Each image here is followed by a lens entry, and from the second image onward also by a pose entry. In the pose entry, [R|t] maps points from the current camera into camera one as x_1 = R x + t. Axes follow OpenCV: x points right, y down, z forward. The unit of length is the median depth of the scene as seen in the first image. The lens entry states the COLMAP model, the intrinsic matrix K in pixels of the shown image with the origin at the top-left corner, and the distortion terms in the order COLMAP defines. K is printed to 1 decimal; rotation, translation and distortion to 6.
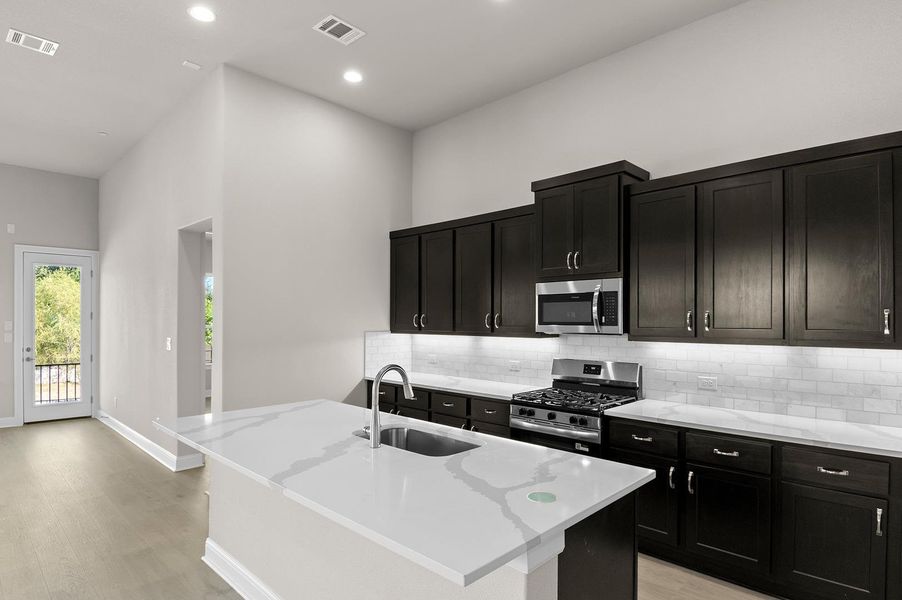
lens RADIAL K [[492.2, 0, 466.2], [0, 492.2, 319.9], [0, 0, 1]] dist [0.022083, -0.037884]
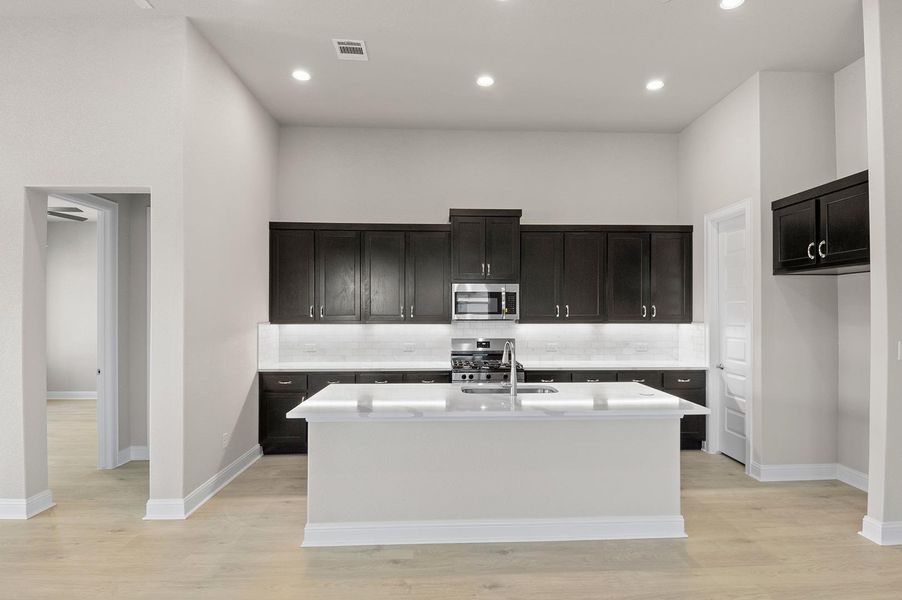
lens RADIAL K [[479.1, 0, 464.0], [0, 479.1, 314.9], [0, 0, 1]] dist [-0.001042, -0.001044]
pose [[0.692328, -0.011115, 0.721498, -0.729507], [0.001547, 0.999902, 0.013920, -0.006200], [-0.721582, -0.008522, 0.692277, 0.059063]]
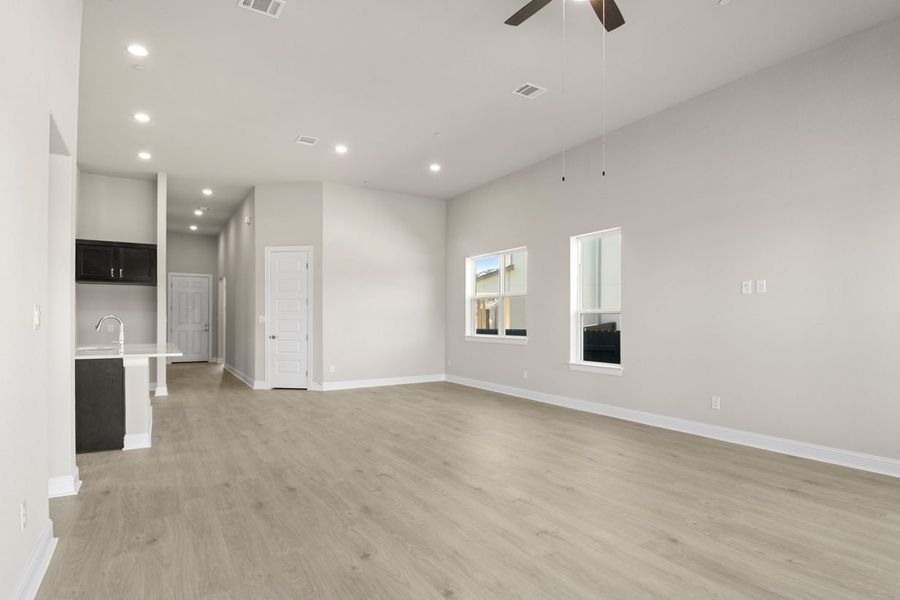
lens RADIAL K [[478.0, 0, 462.9], [0, 478.0, 314.8], [0, 0, 1]] dist [-0.001042, -0.001044]
pose [[-0.969570, 0.000022, 0.244815, -1.331036], [-0.002668, 0.999940, -0.010656, 0.060107], [-0.244800, -0.010985, -0.969511, 1.593636]]
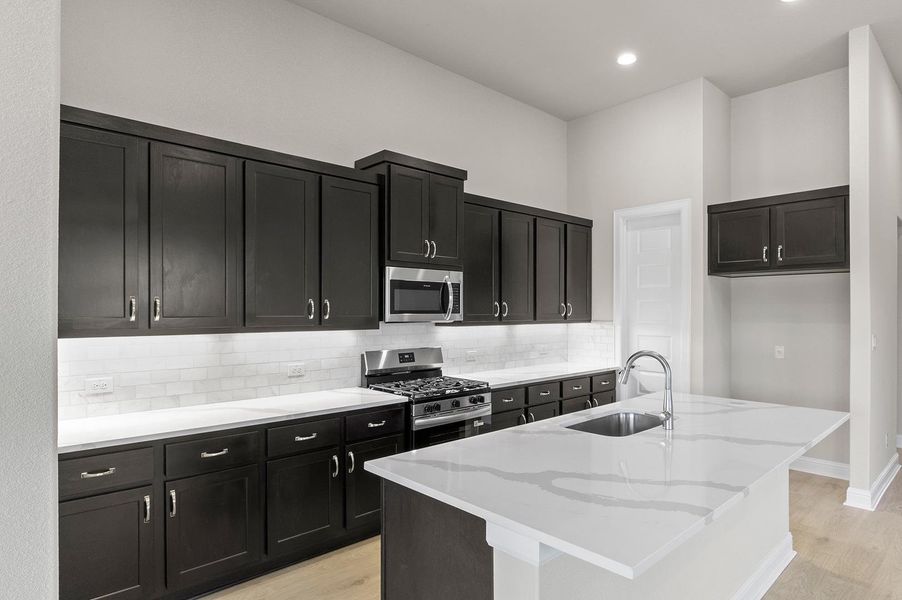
lens RADIAL K [[509.1, 0, 468.6], [0, 509.1, 309.8], [0, 0, 1]] dist [0.001417, 0.000036]
pose [[0.048164, -0.001954, 0.998838, -0.702990], [-0.001541, 0.999997, 0.002031, 0.000887], [-0.998838, -0.001637, 0.048161, 0.751411]]
